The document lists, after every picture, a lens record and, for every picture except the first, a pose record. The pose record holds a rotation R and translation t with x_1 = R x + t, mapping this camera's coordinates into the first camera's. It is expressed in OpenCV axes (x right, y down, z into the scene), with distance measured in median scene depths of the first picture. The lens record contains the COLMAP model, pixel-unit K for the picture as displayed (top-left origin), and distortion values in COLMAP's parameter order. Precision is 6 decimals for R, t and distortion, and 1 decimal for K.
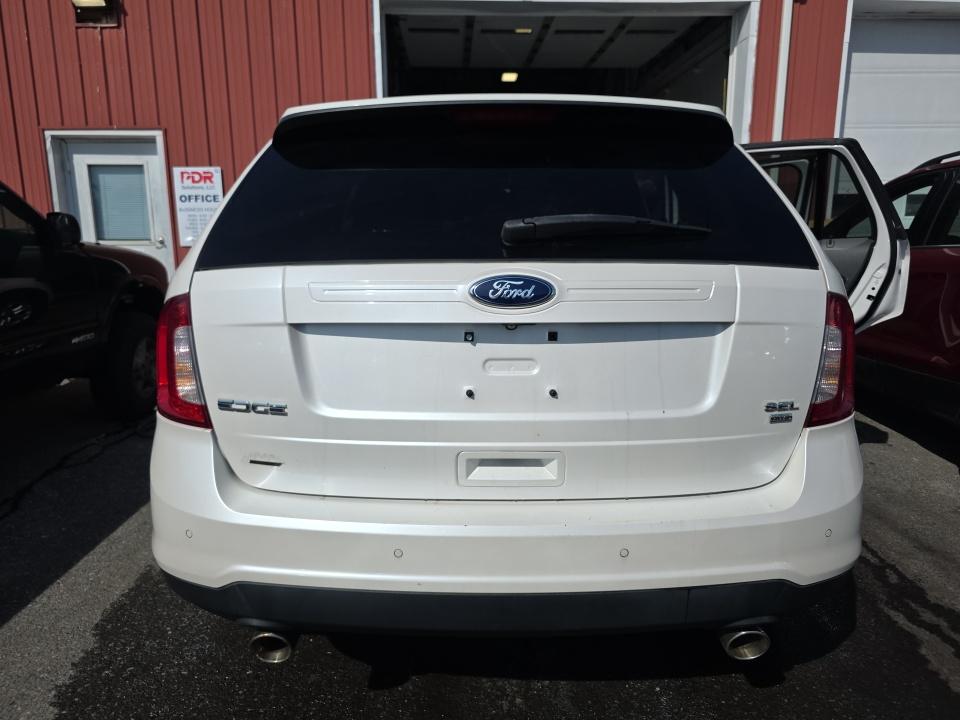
lens RADIAL K [[643.4, 0, 483.9], [0, 643.4, 355.7], [0, 0, 1]] dist [0.019683, 0.000264]
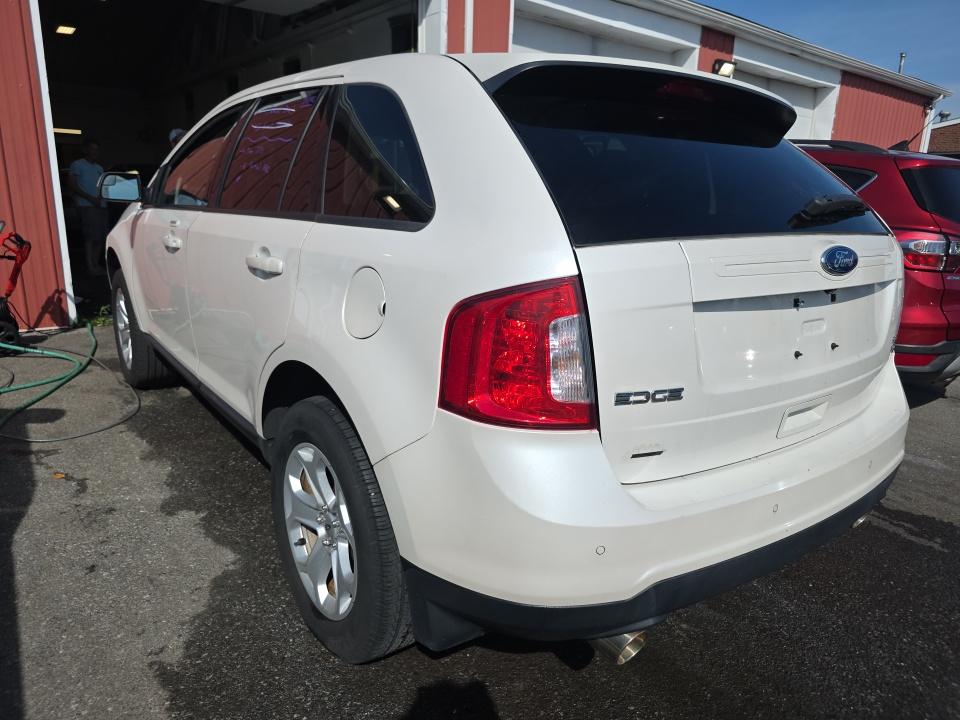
lens RADIAL K [[643.4, 0, 485.0], [0, 643.4, 363.7], [0, 0, 1]] dist [0.019683, 0.000264]
pose [[0.807195, -0.119845, 0.577991, -1.052845], [0.079586, 0.992328, 0.094611, -0.069491], [-0.584895, -0.030369, 0.810540, 0.392241]]
